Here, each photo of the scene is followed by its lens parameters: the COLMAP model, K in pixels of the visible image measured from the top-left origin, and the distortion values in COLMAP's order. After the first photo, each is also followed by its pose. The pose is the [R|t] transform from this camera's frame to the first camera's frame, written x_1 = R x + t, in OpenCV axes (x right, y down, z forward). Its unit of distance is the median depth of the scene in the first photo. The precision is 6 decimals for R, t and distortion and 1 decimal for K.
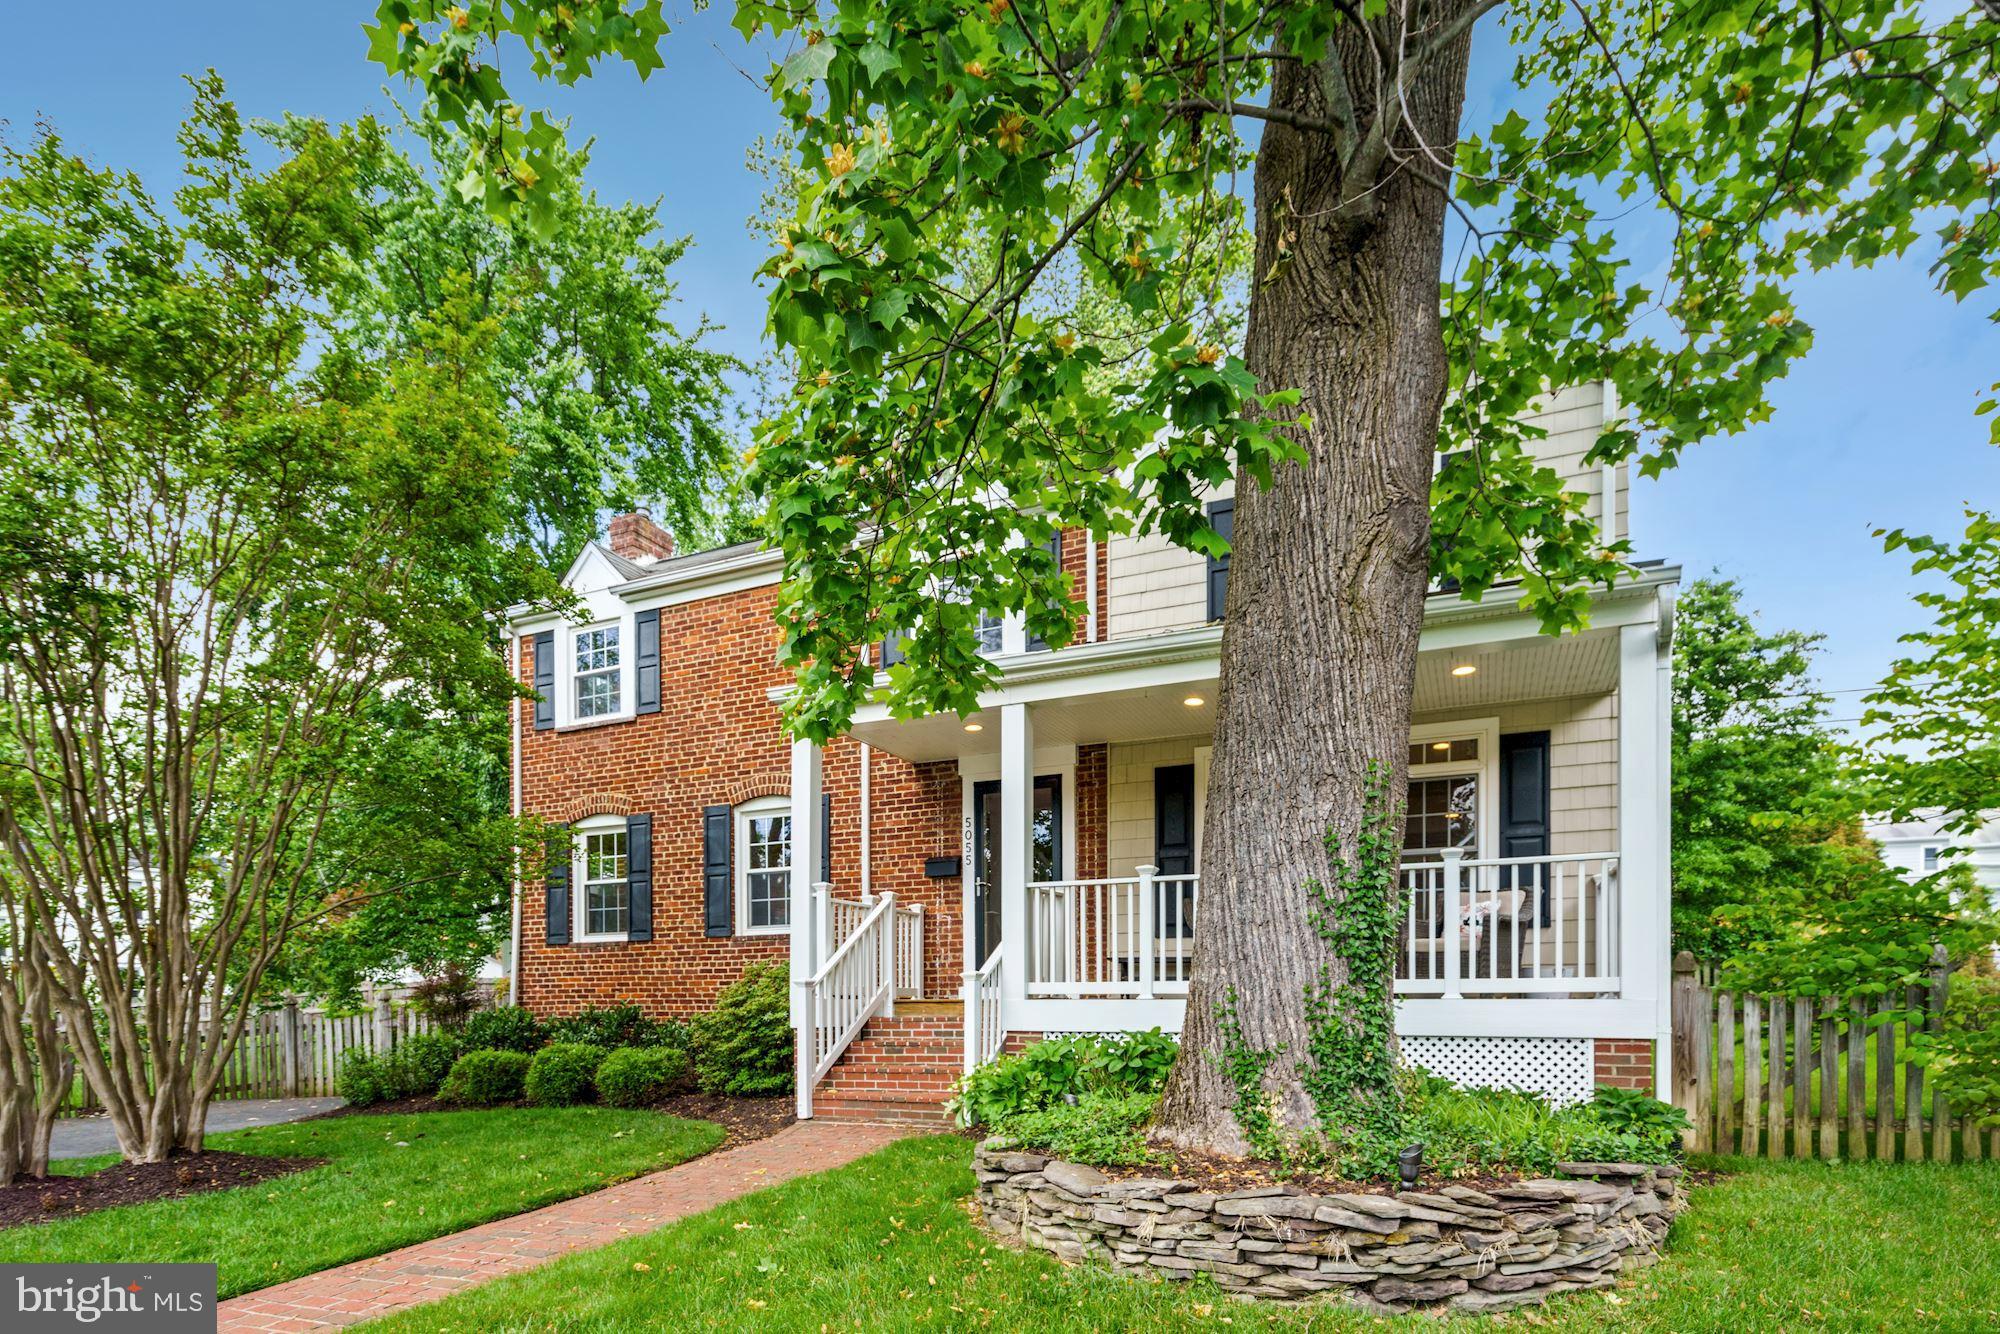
lens RADIAL K [[1057.1, 0, 1001.8], [0, 1057.1, 681.6], [0, 0, 1]] dist [0.002826, 0.000746]
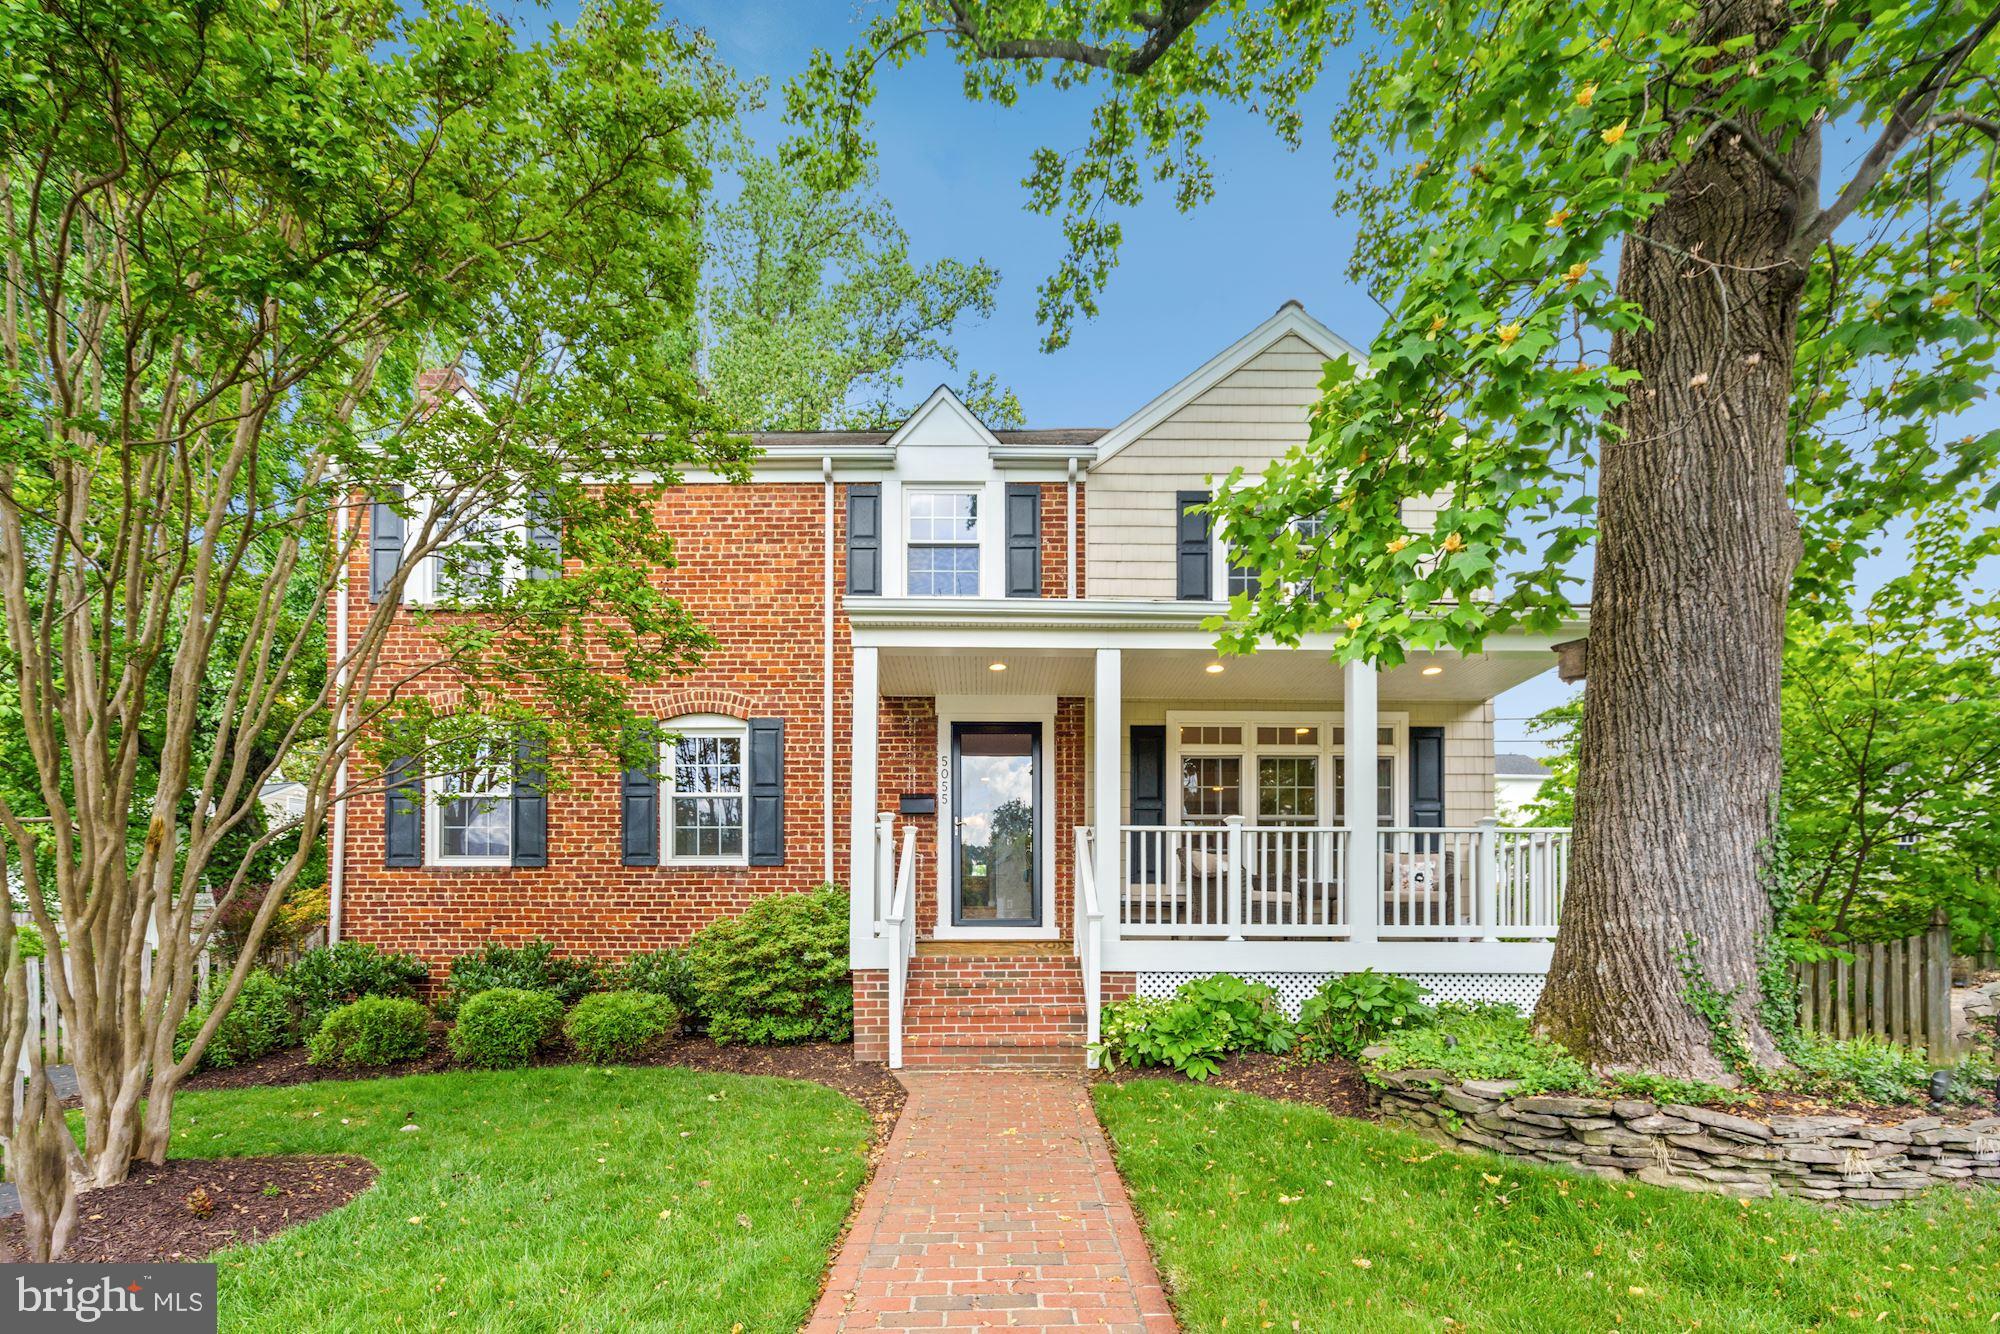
lens RADIAL K [[949.7, 0, 1000.0], [0, 949.7, 667.0], [0, 0, 1]] dist [0.001922, -0.000082]
pose [[0.904544, 0.124350, 0.407844, -0.372220], [-0.130111, 0.991405, -0.013706, 0.053018], [-0.406043, -0.040667, 0.912949, 0.175379]]
